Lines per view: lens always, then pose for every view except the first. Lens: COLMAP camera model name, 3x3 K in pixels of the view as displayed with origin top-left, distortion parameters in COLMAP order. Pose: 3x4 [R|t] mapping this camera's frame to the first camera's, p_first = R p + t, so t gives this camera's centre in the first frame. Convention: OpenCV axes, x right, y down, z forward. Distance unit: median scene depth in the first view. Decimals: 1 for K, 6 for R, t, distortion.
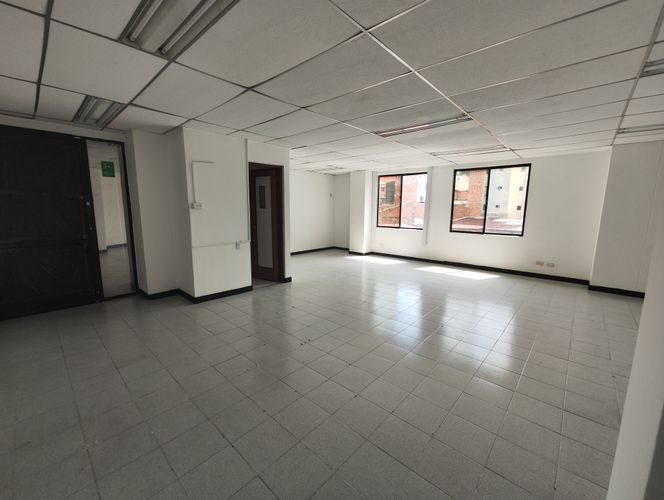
lens RADIAL K [[276.7, 0, 332.0], [0, 276.7, 250.0], [0, 0, 1]] dist [-0.001194, 0.000127]
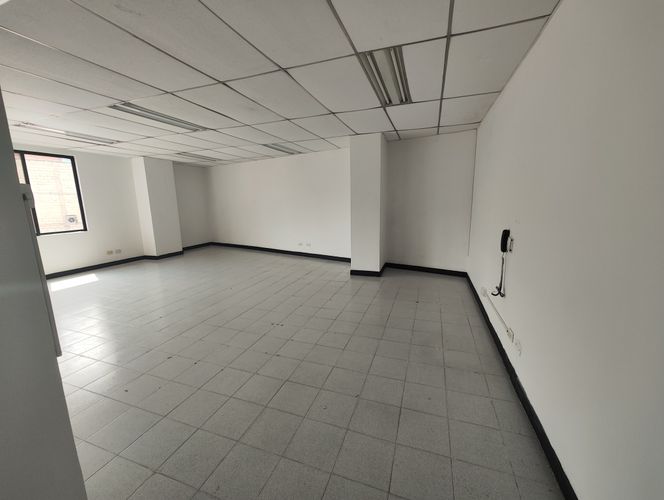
lens RADIAL K [[276.7, 0, 332.0], [0, 276.7, 250.0], [0, 0, 1]] dist [-0.001194, 0.000127]
pose [[-0.386412, -0.167247, 0.907036, -0.982066], [0.156669, 0.957229, 0.243245, -0.152292], [-0.908923, 0.236097, -0.343682, 0.987782]]
